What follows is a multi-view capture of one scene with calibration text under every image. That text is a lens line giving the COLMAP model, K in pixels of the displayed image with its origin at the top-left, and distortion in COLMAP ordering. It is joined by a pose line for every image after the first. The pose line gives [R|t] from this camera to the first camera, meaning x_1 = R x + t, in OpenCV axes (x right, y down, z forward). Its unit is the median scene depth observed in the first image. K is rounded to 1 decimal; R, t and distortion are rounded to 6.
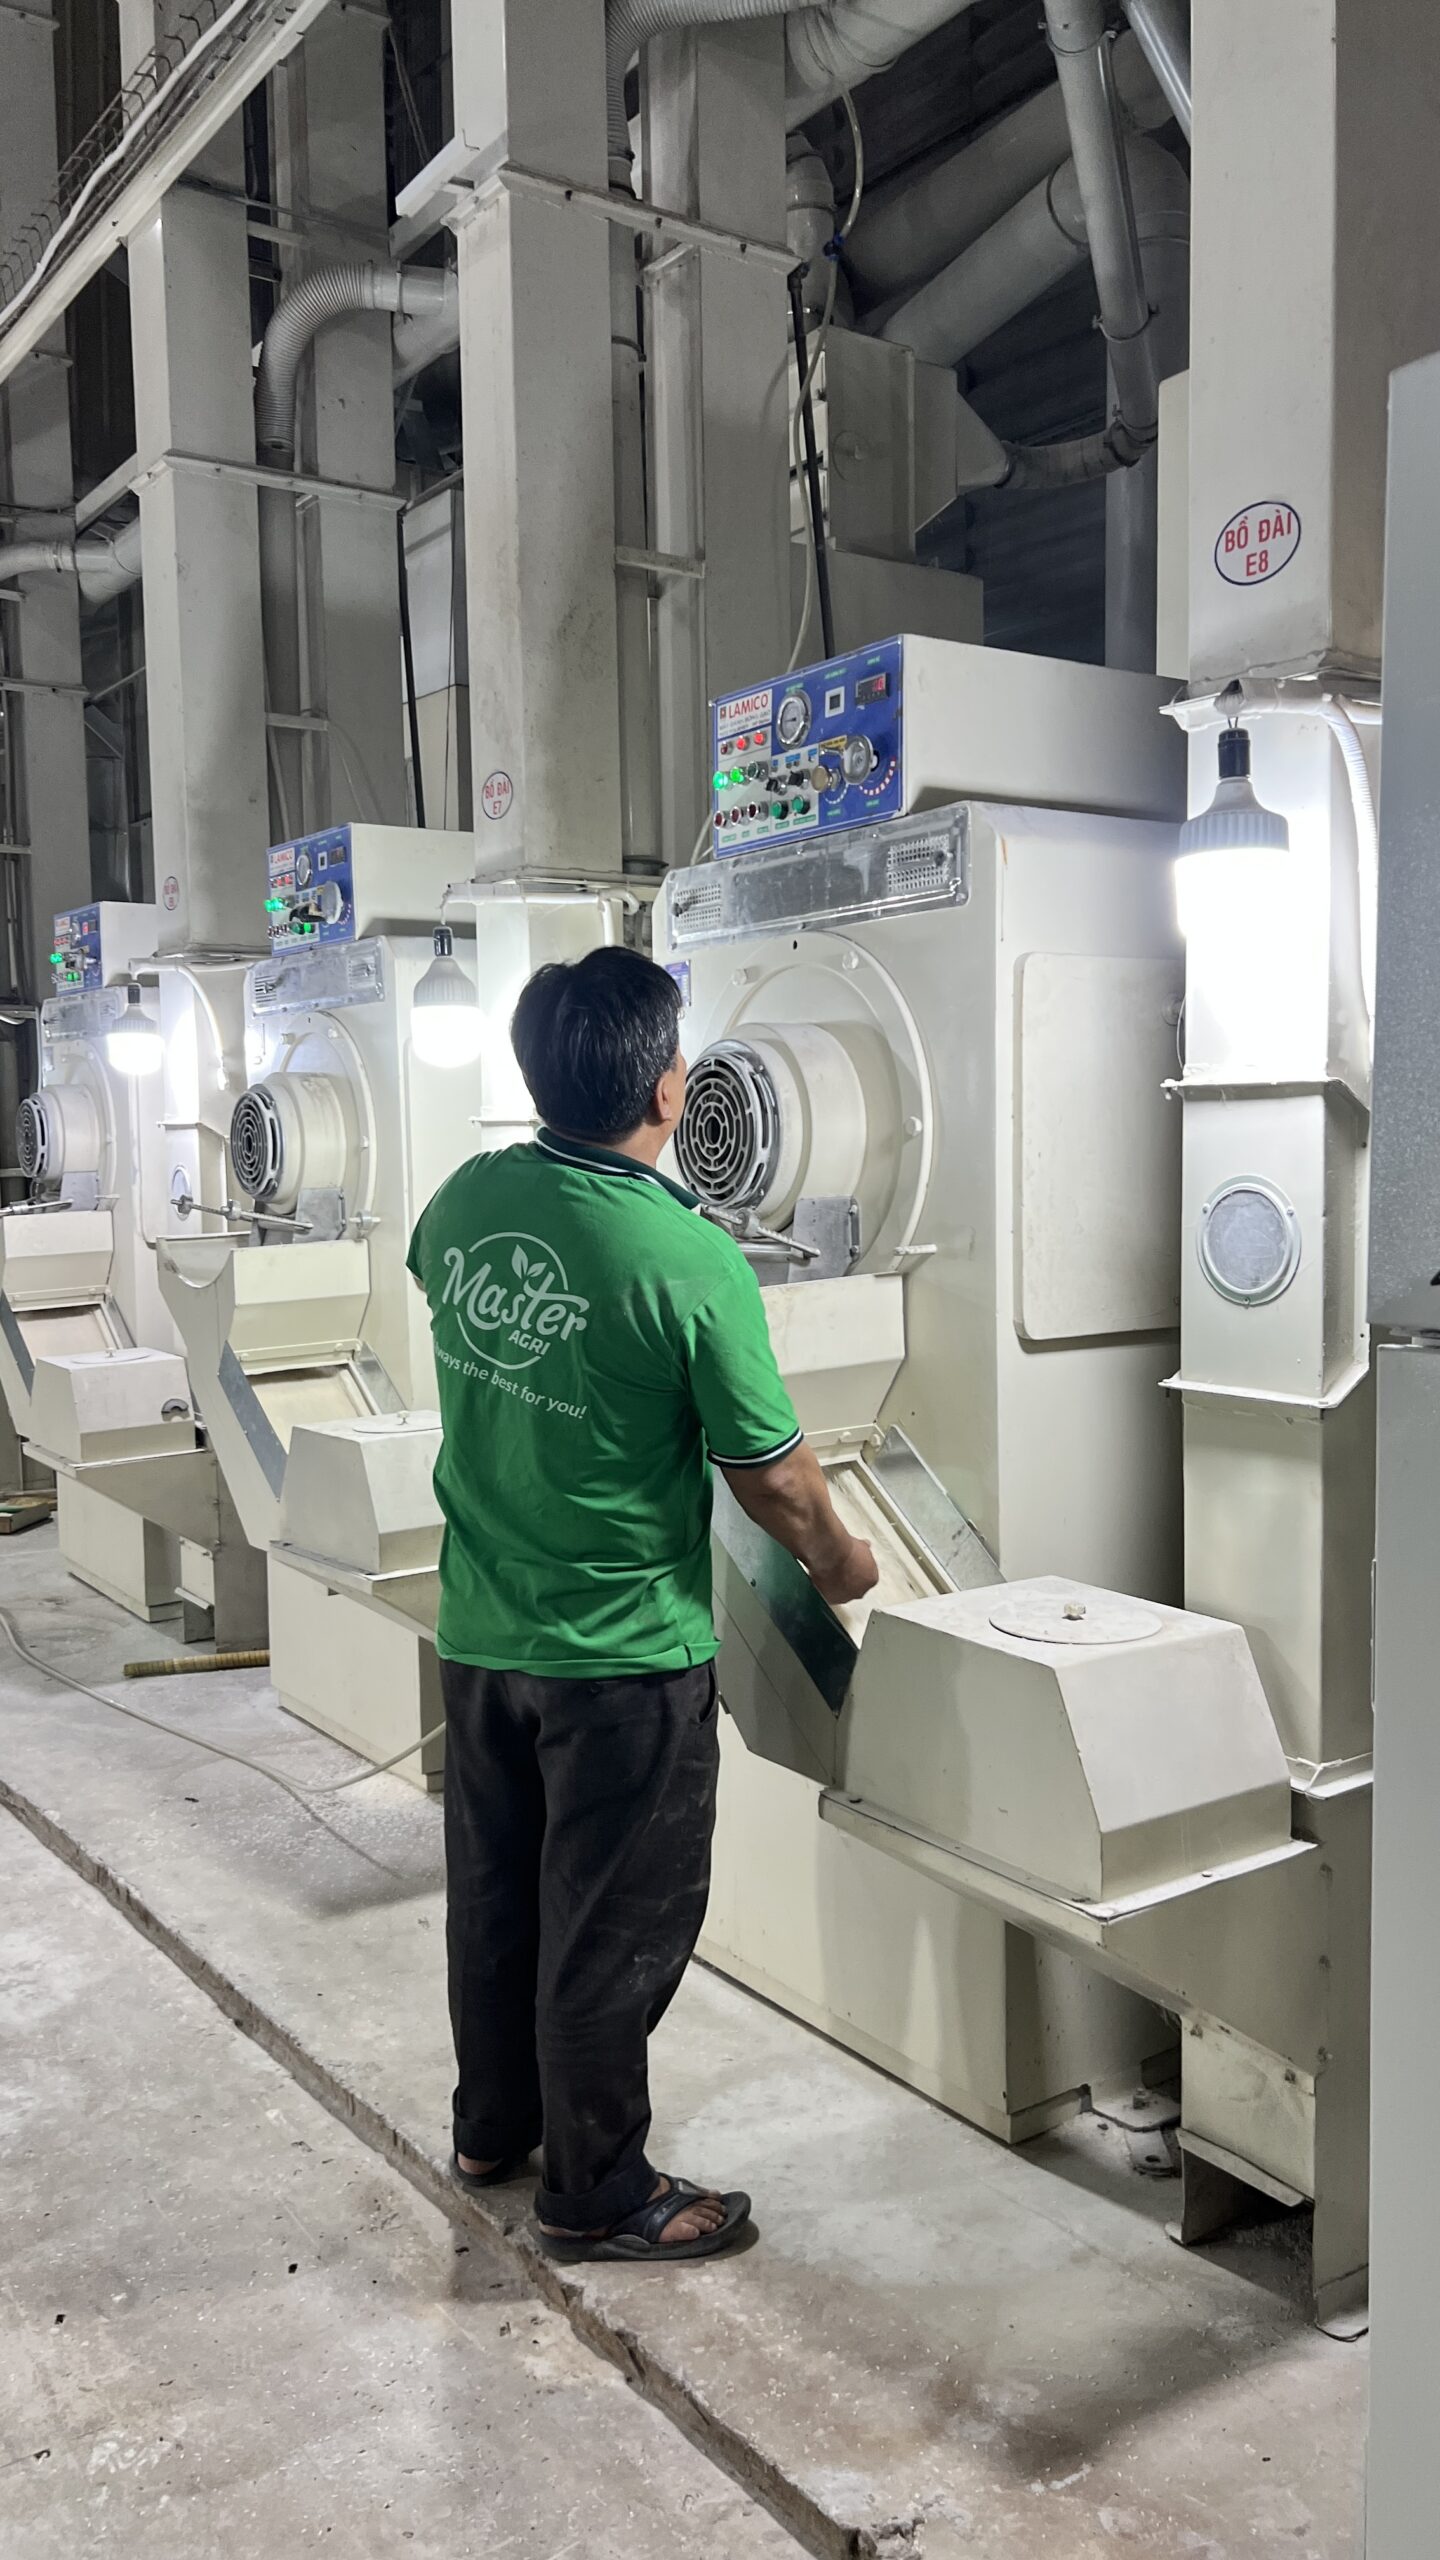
lens RADIAL K [[2004.1, 0, 720.0], [0, 2004.1, 1280.0], [0, 0, 1]] dist [0.091025, -0.171173]
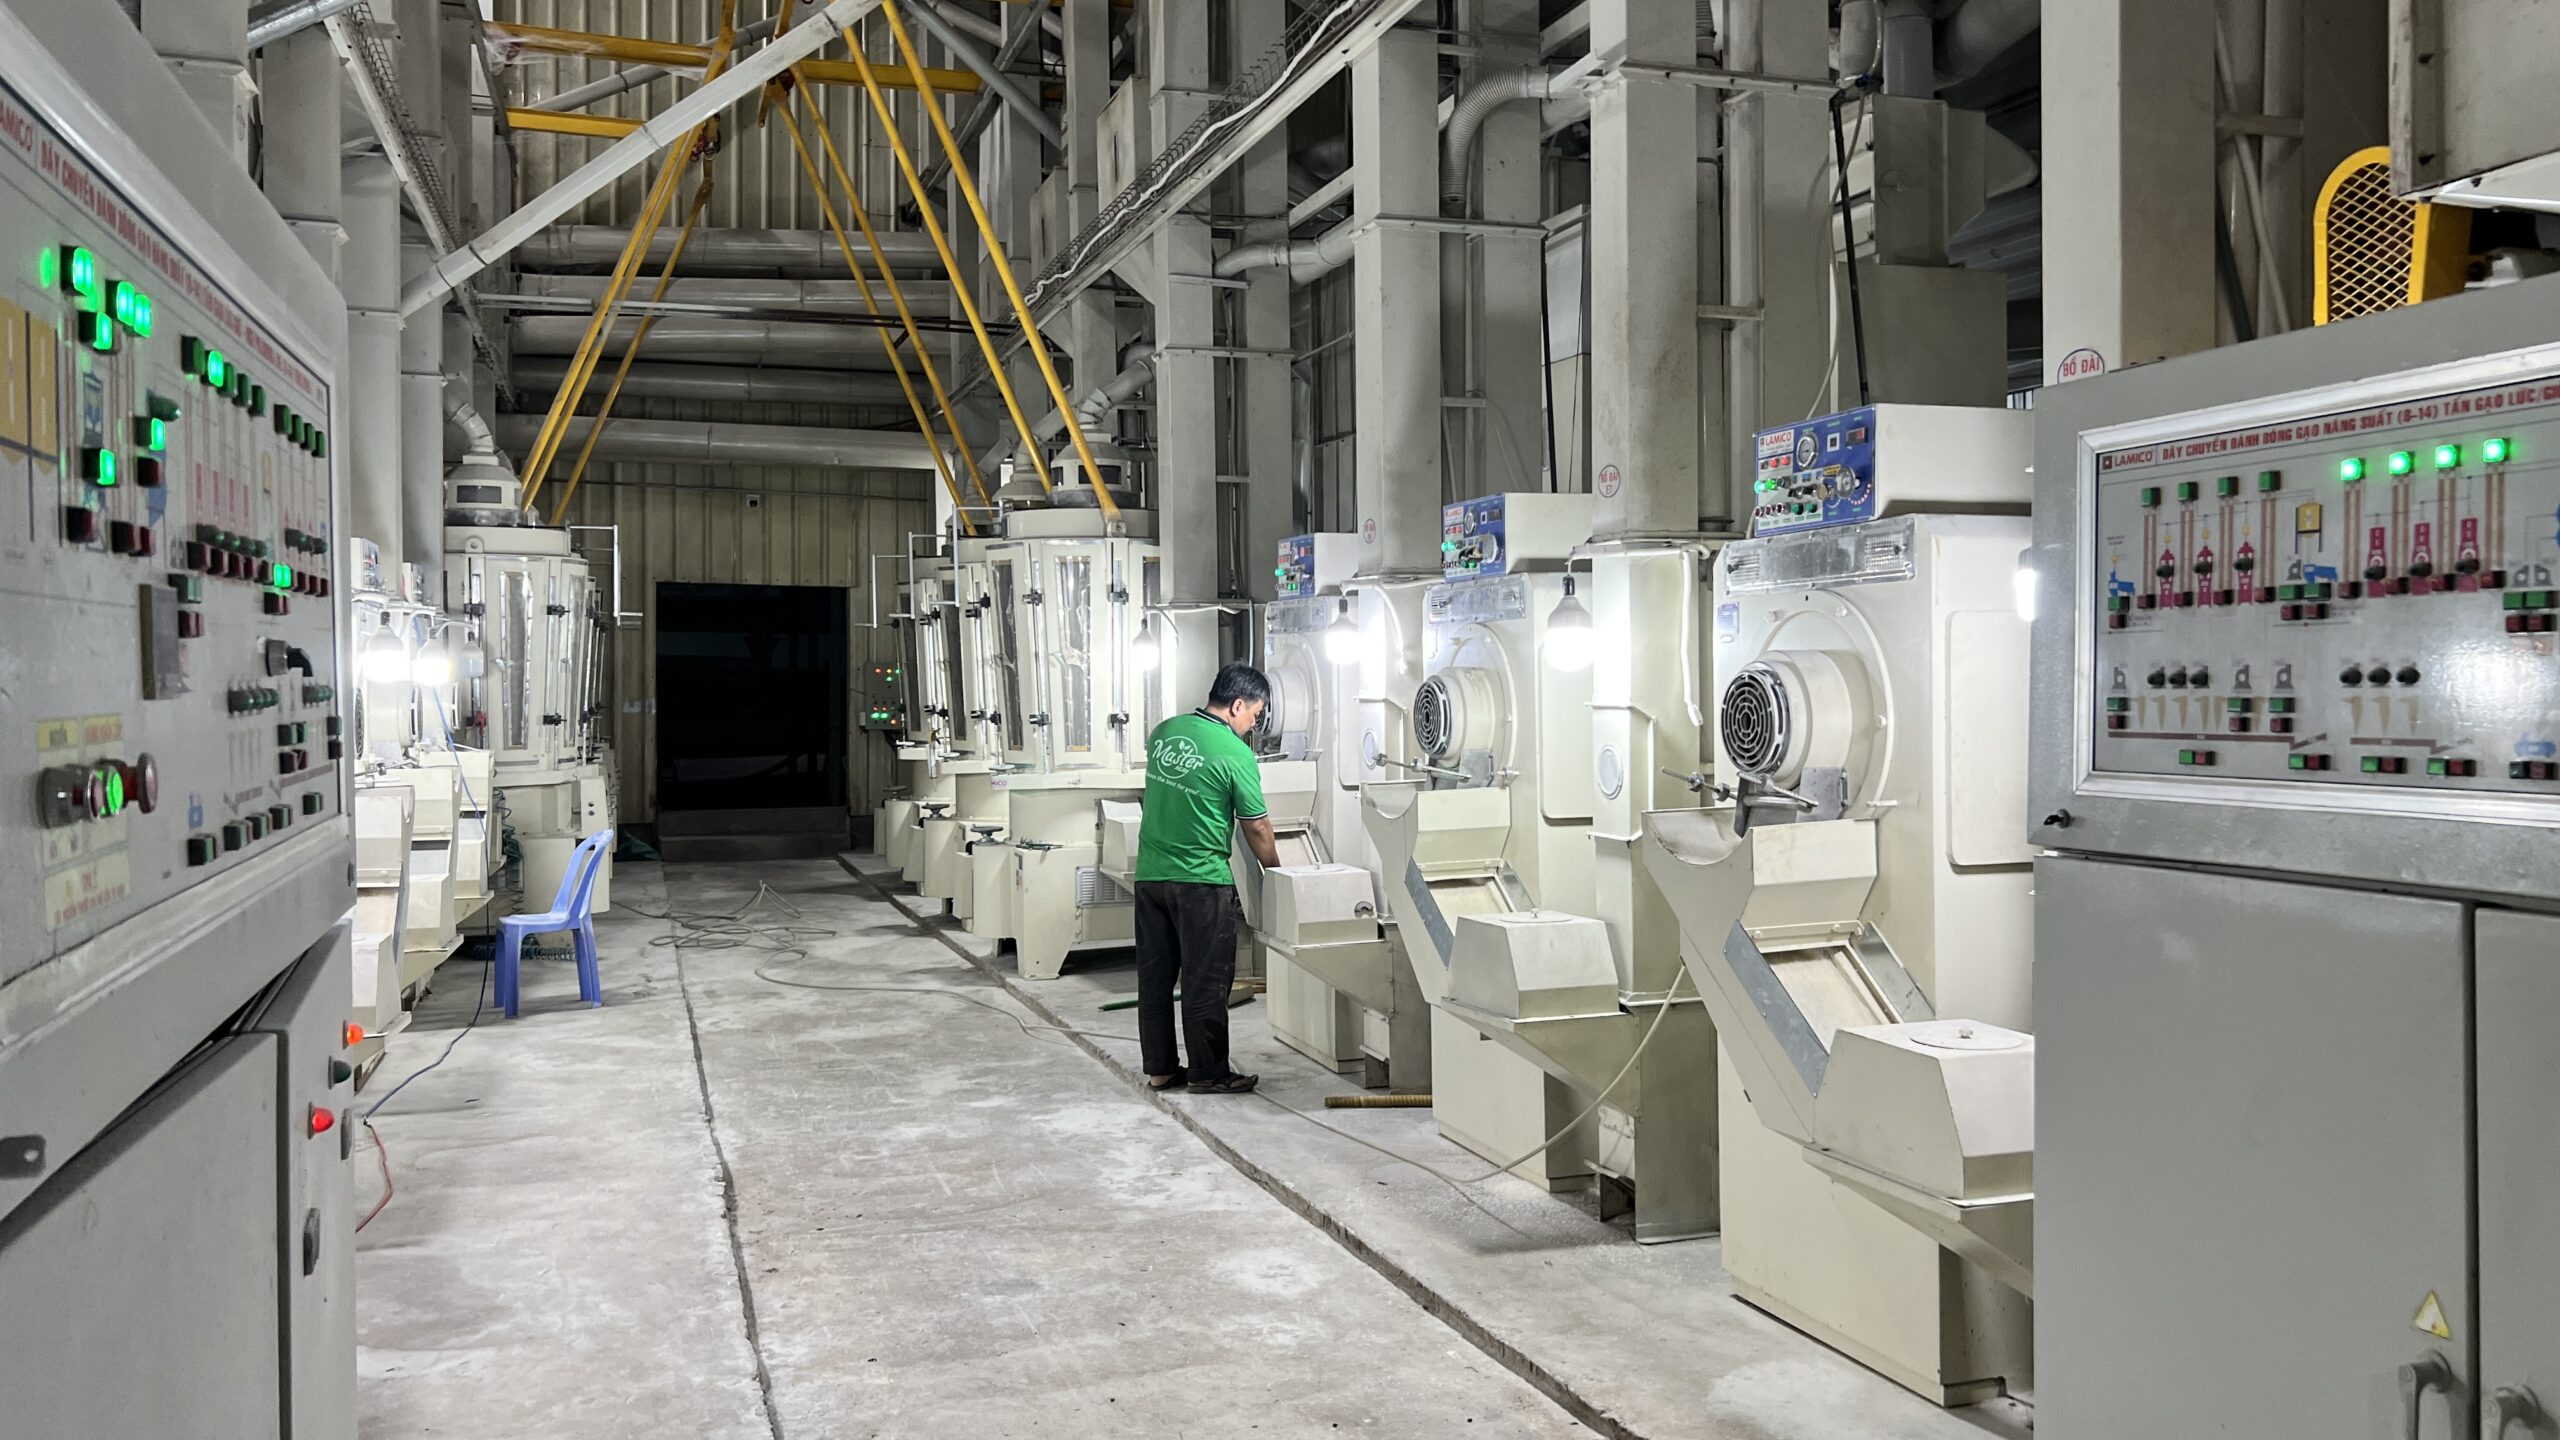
lens RADIAL K [[1903.5, 0, 1280.0], [0, 1903.5, 720.0], [0, 0, 1]] dist [0.164583, -0.454146]
pose [[0.960261, 0.008527, -0.278974, 0.046398], [-0.023383, 0.998477, -0.049966, 0.003757], [0.278123, 0.054504, 0.958998, -0.365594]]
